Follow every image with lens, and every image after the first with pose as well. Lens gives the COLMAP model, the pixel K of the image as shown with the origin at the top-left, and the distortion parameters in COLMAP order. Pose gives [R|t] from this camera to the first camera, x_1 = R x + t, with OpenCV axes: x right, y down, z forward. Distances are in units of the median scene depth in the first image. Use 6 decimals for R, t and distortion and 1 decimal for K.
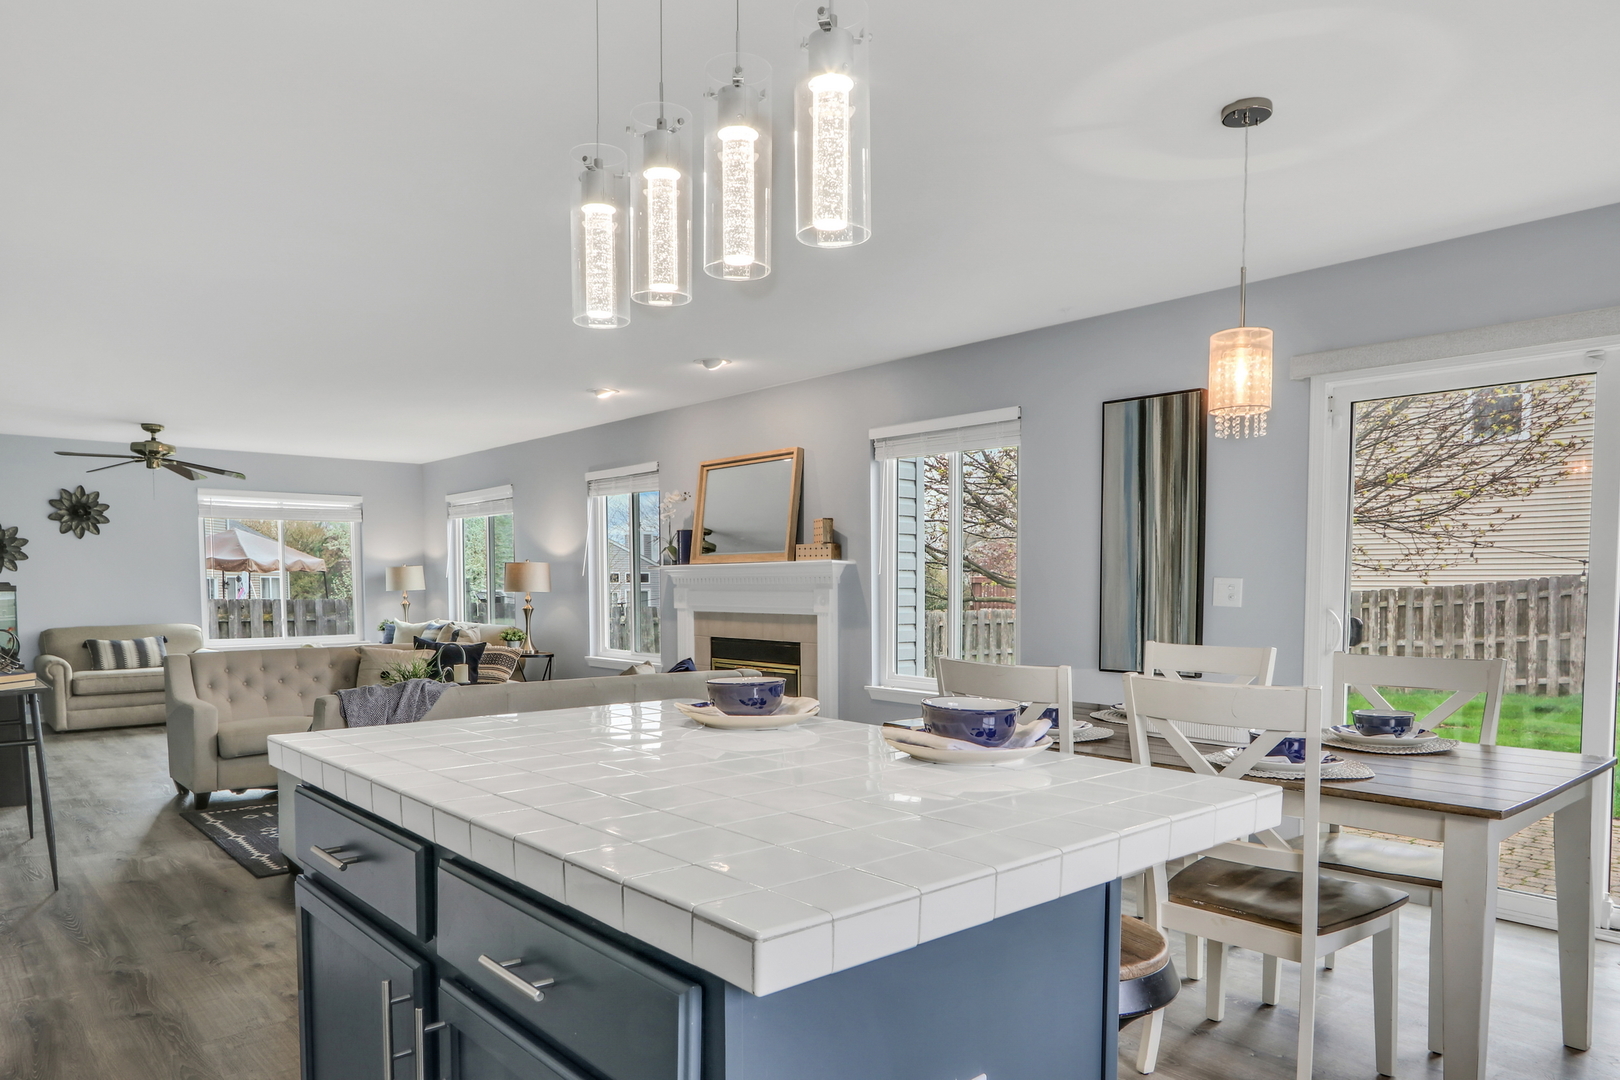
lens RADIAL K [[1068.3, 0, 809.0], [0, 1068.3, 636.4], [0, 0, 1]] dist [0.005743, 0.006431]
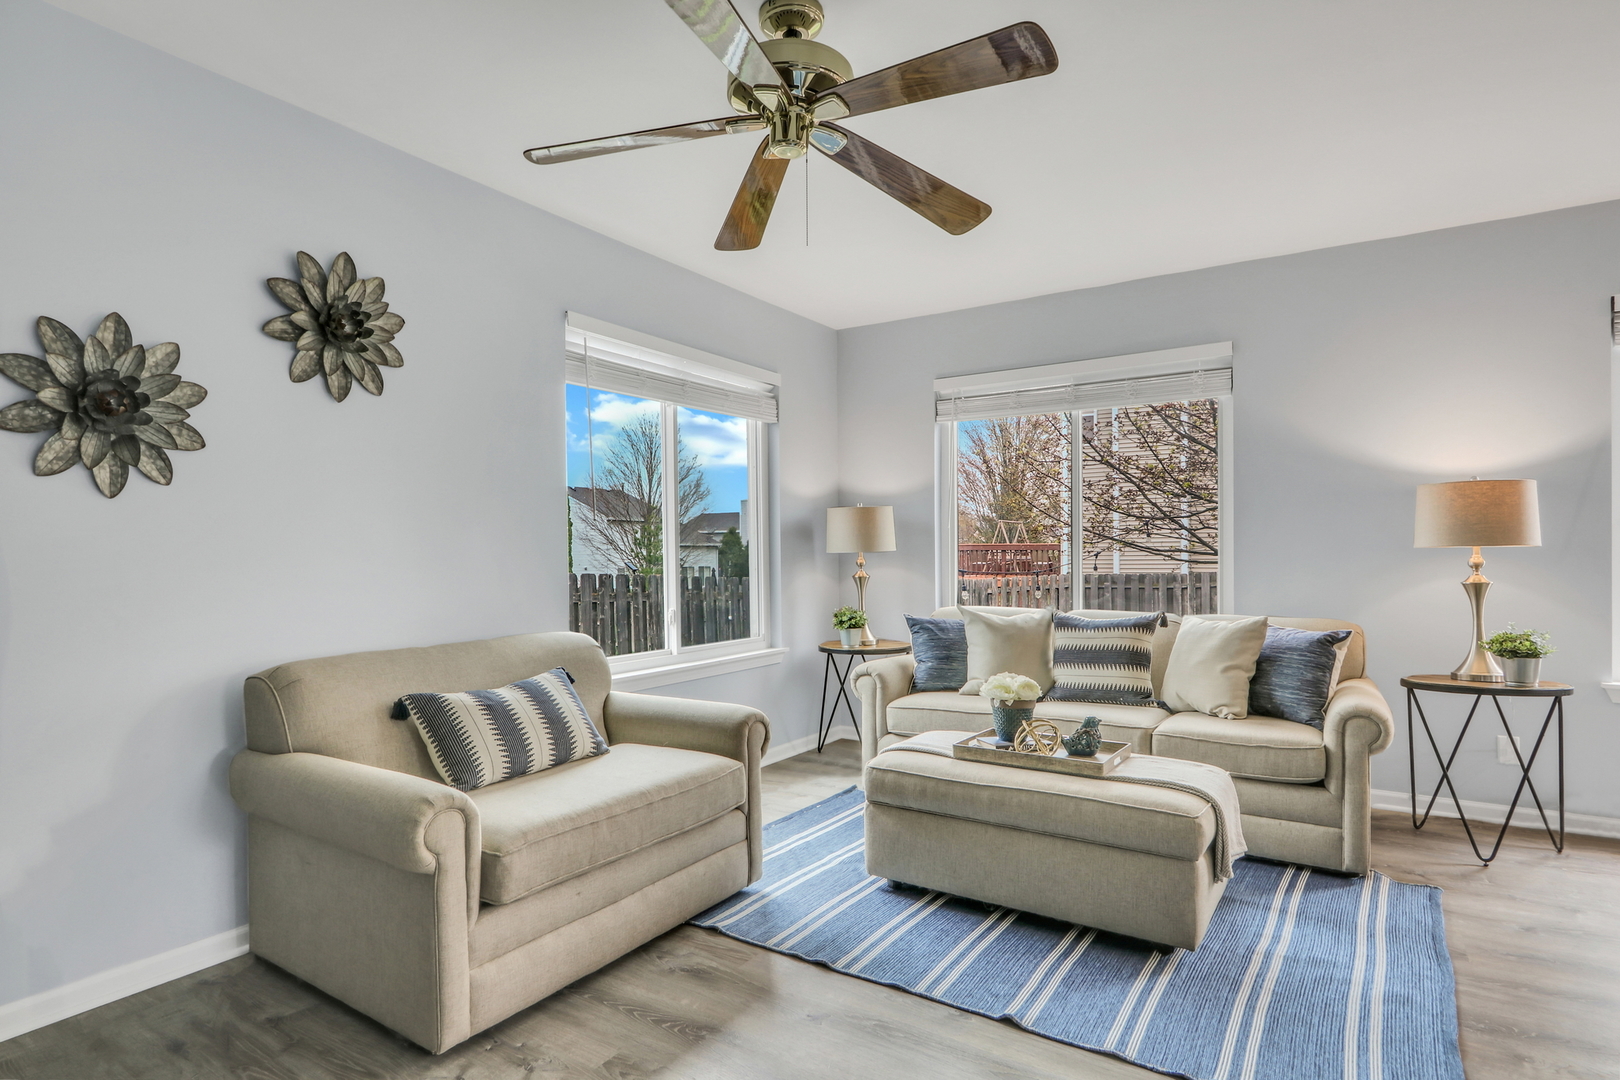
lens RADIAL K [[872.9, 0, 824.5], [0, 872.9, 560.0], [0, 0, 1]] dist [-0.015835, 0.003904]
pose [[0.958626, -0.006982, 0.284581, -0.634173], [0.019822, 0.998910, -0.042266, -0.025303], [-0.283976, 0.046158, 0.957720, 0.714083]]
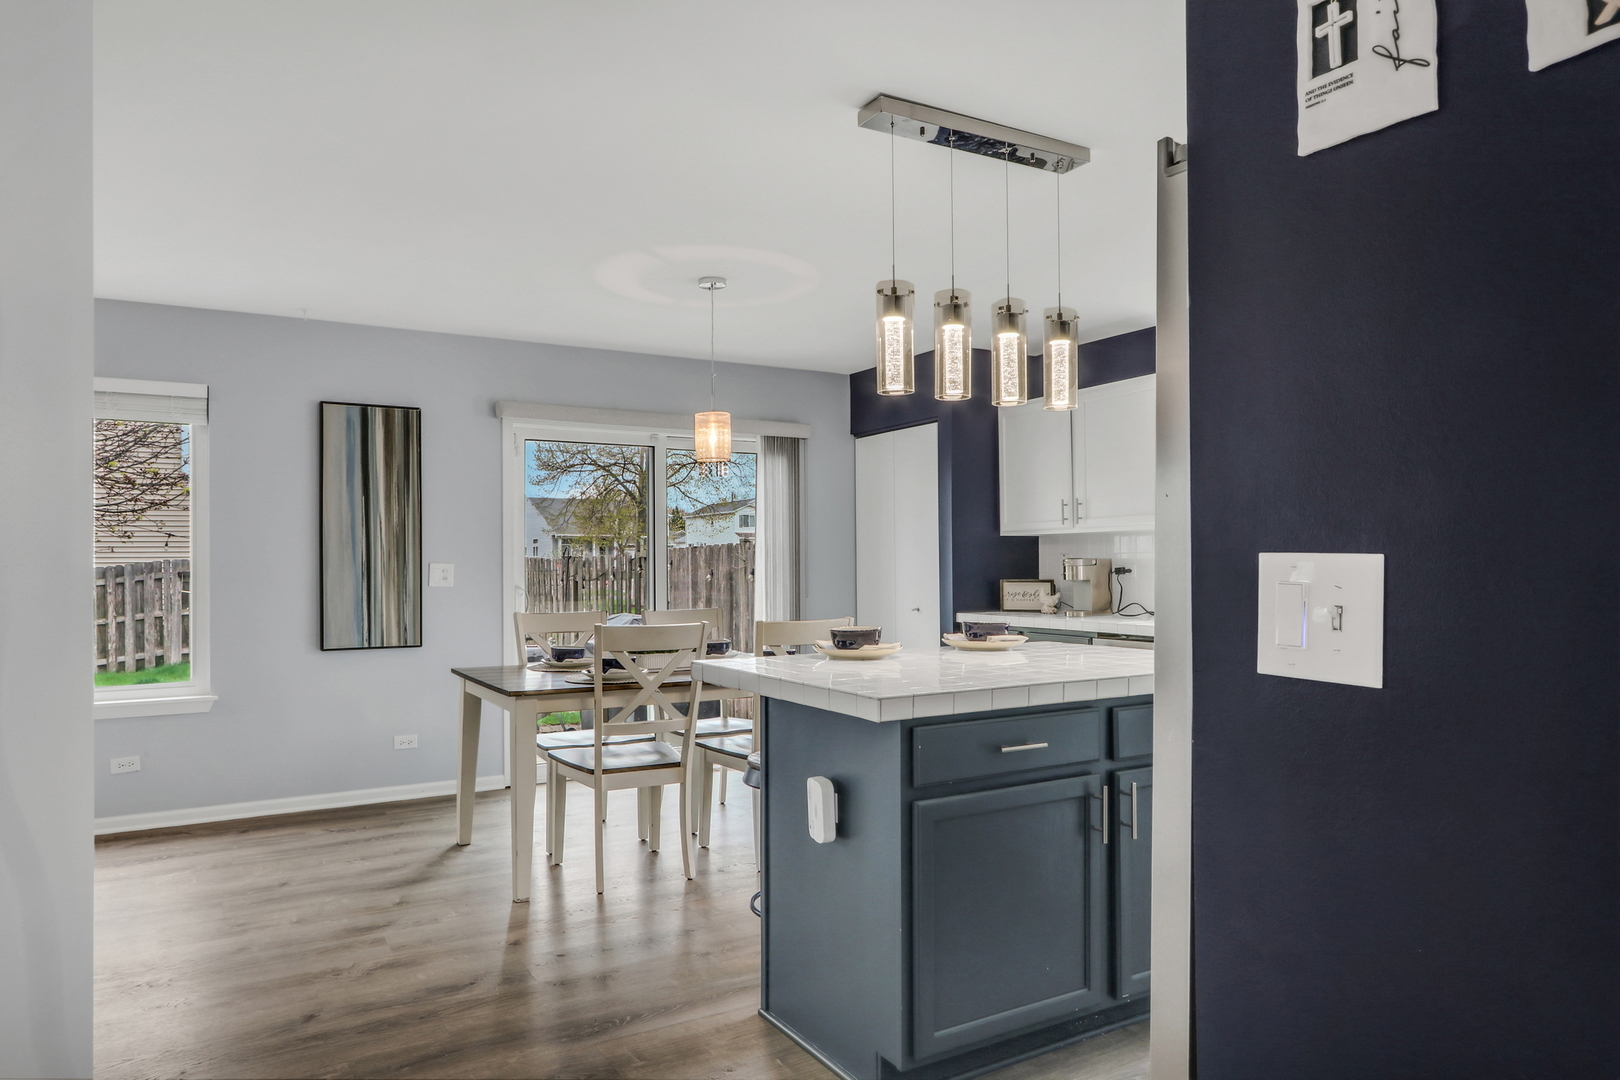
lens RADIAL K [[1003.3, 0, 813.4], [0, 1003.3, 558.7], [0, 0, 1]] dist [-0.005647, 0.007448]
pose [[0.192255, 0.003434, 0.981339, -0.354934], [0.057421, 0.998241, -0.014743, -0.009430], [-0.979664, 0.059184, 0.191720, 0.185629]]
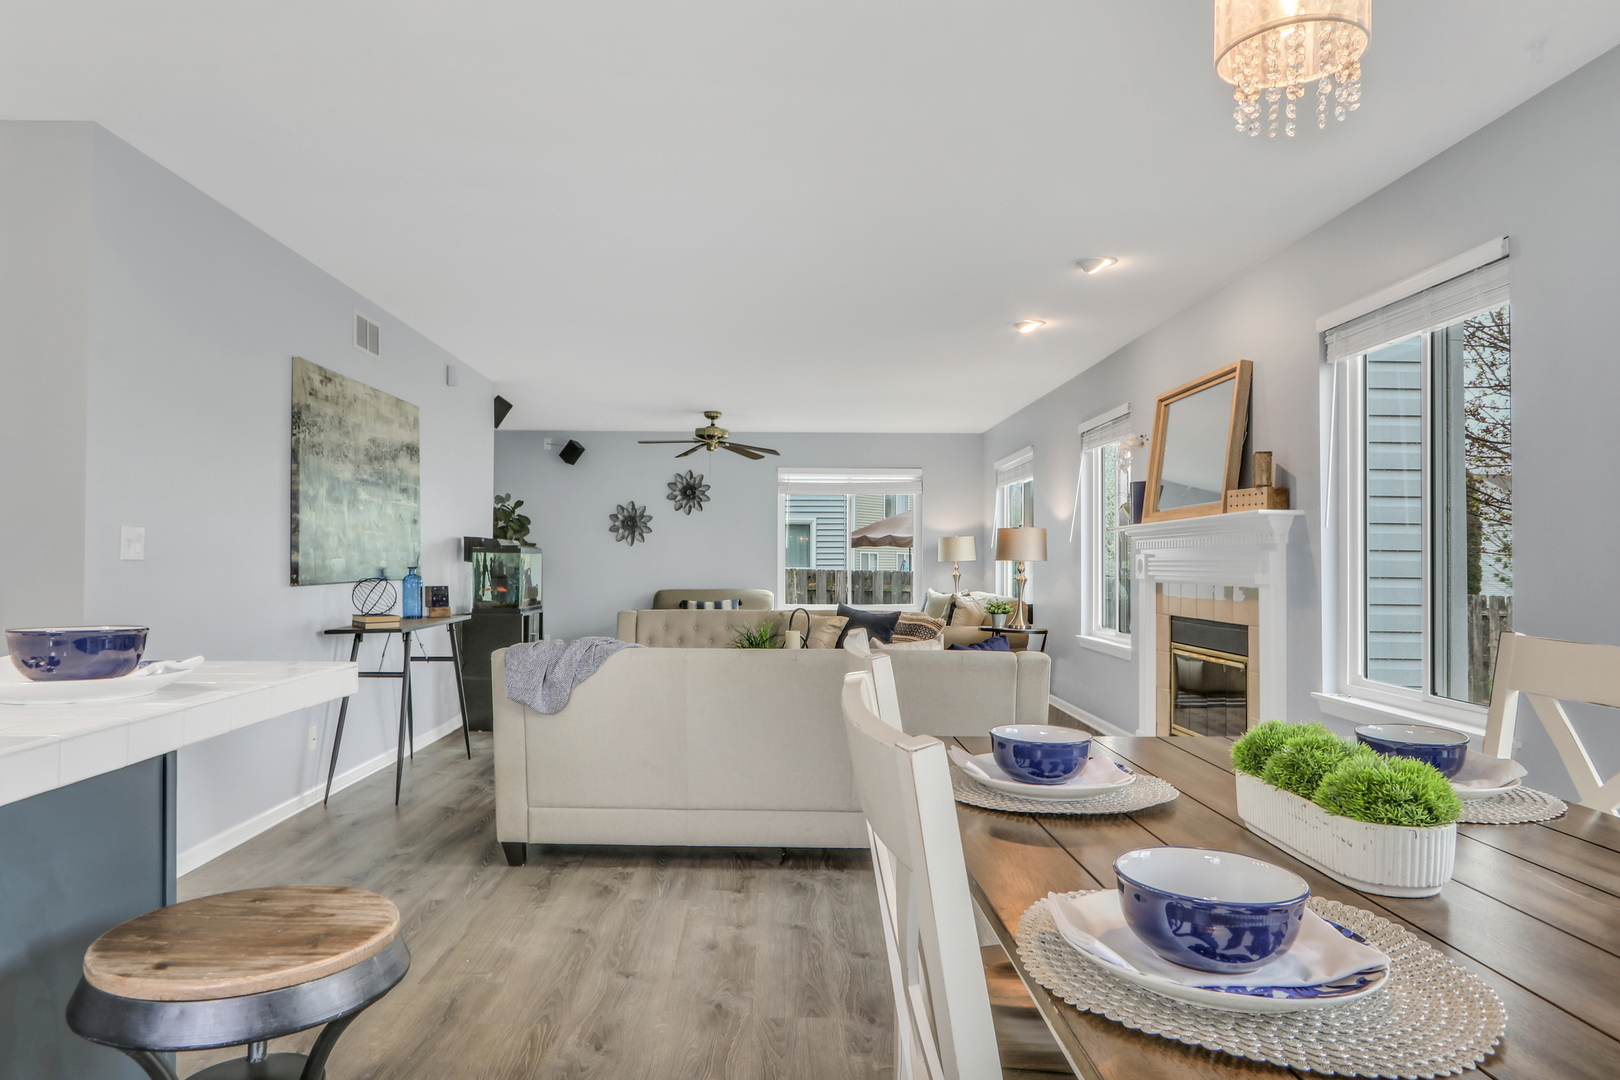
lens RADIAL K [[1068.3, 0, 789.4], [0, 1068.3, 551.5], [0, 0, 1]] dist [0.005743, 0.006431]
pose [[0.765826, -0.001667, -0.643046, 0.168800], [-0.038121, 0.998120, -0.047986, 0.001506], [0.641917, 0.061263, 0.764323, 0.182623]]
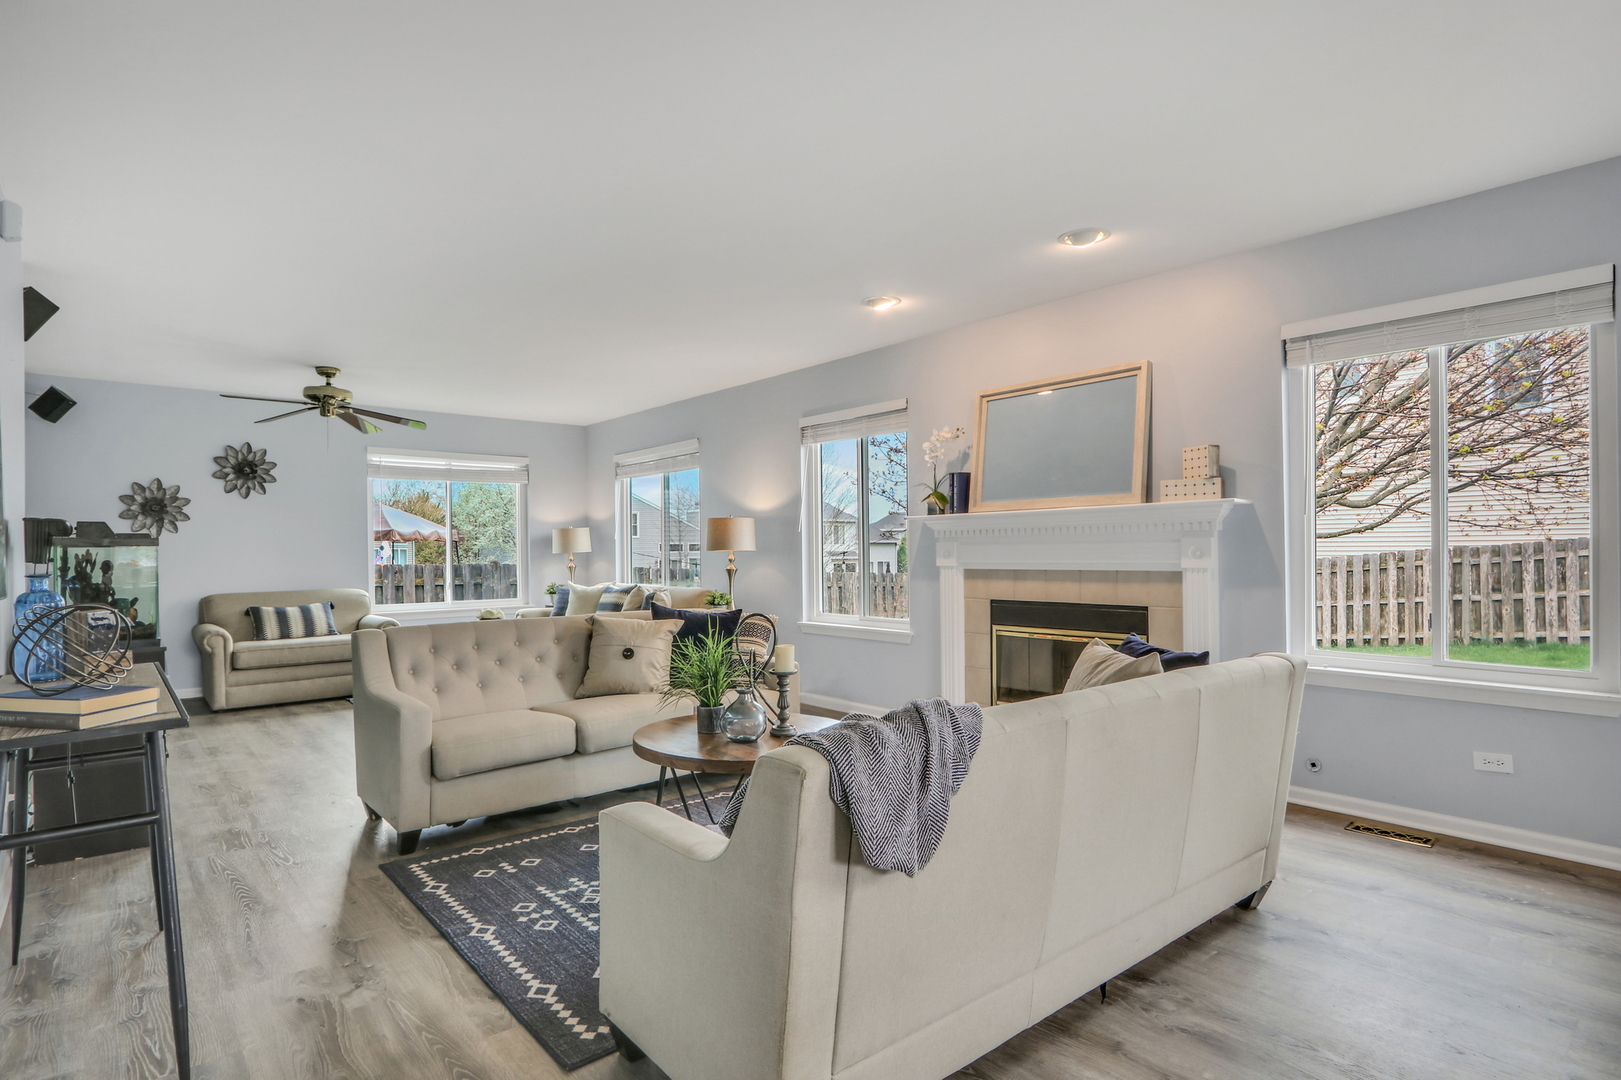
lens RADIAL K [[837.4, 0, 809.3], [0, 837.4, 552.0], [0, 0, 1]] dist [-0.014908, 0.002966]
pose [[0.999967, -0.008088, 0.001111, -0.197436], [0.008134, 0.998664, -0.051036, -0.003779], [-0.000696, 0.051043, 0.998696, 0.289958]]
